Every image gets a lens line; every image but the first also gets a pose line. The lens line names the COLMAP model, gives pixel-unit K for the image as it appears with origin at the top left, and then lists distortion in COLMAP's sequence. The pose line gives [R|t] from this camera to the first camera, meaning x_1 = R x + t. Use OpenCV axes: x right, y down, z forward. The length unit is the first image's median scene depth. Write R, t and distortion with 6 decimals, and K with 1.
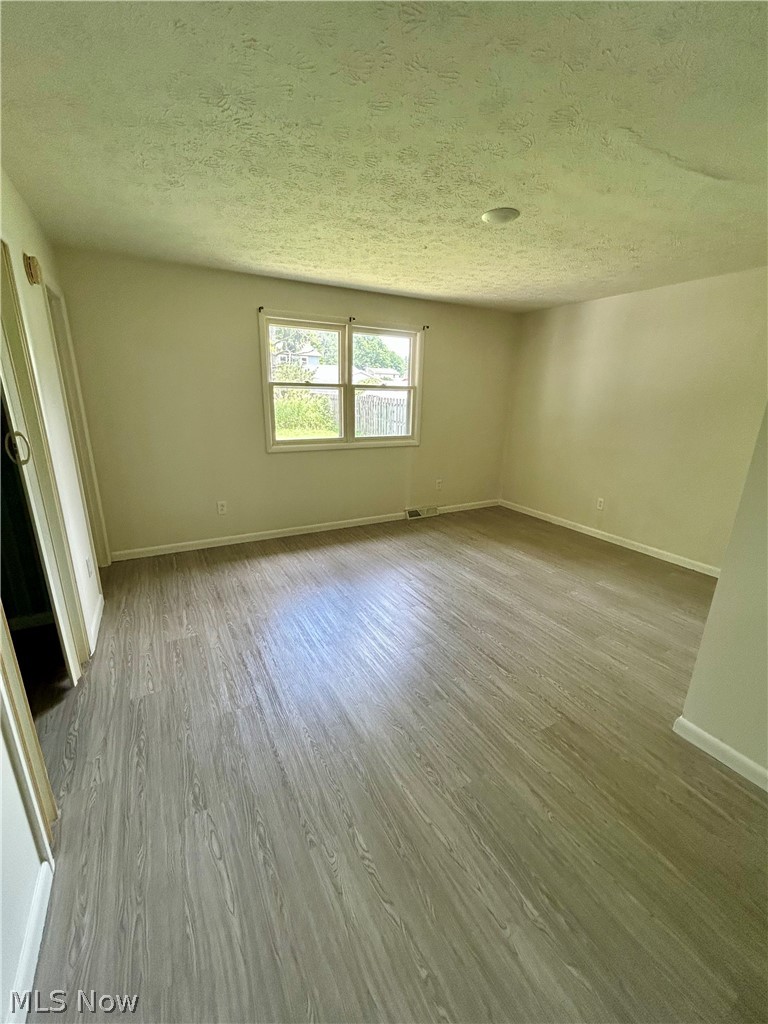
lens RADIAL K [[415.1, 0, 384.0], [0, 415.1, 512.0], [0, 0, 1]] dist [0.001086, 0.000786]
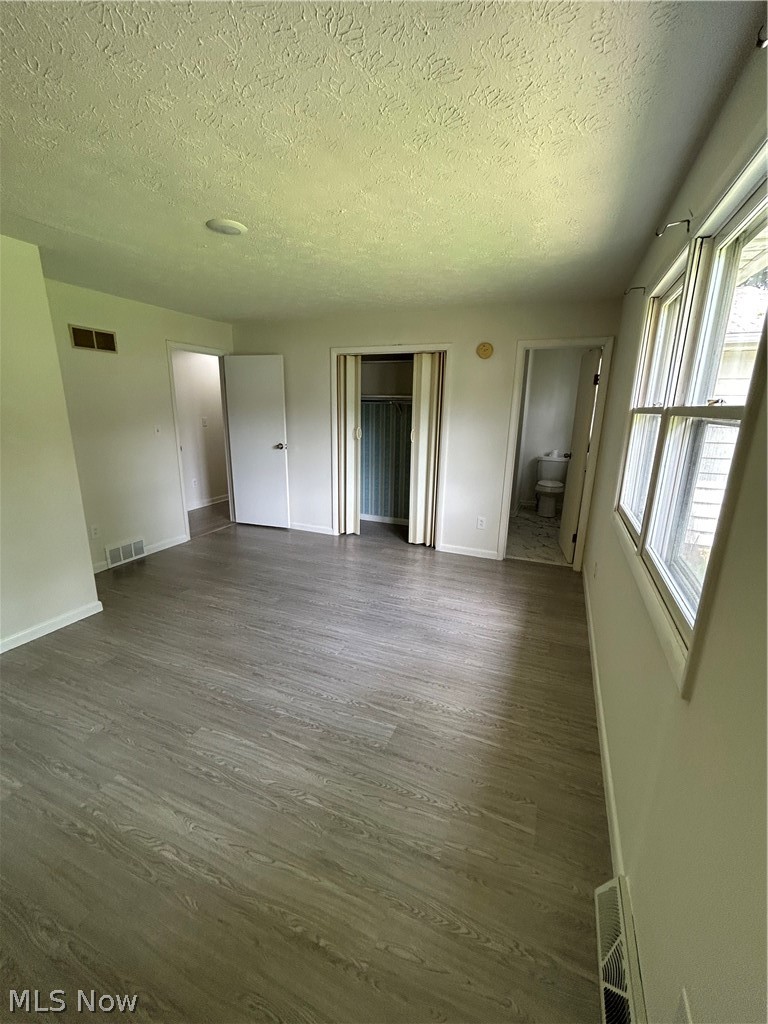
lens RADIAL K [[415.1, 0, 384.0], [0, 415.1, 512.0], [0, 0, 1]] dist [0.001086, 0.000786]
pose [[-0.785196, 0.121213, -0.607268, 0.423048], [-0.207496, 0.872464, 0.442439, -0.409070], [0.583449, 0.473407, -0.659904, 1.383856]]
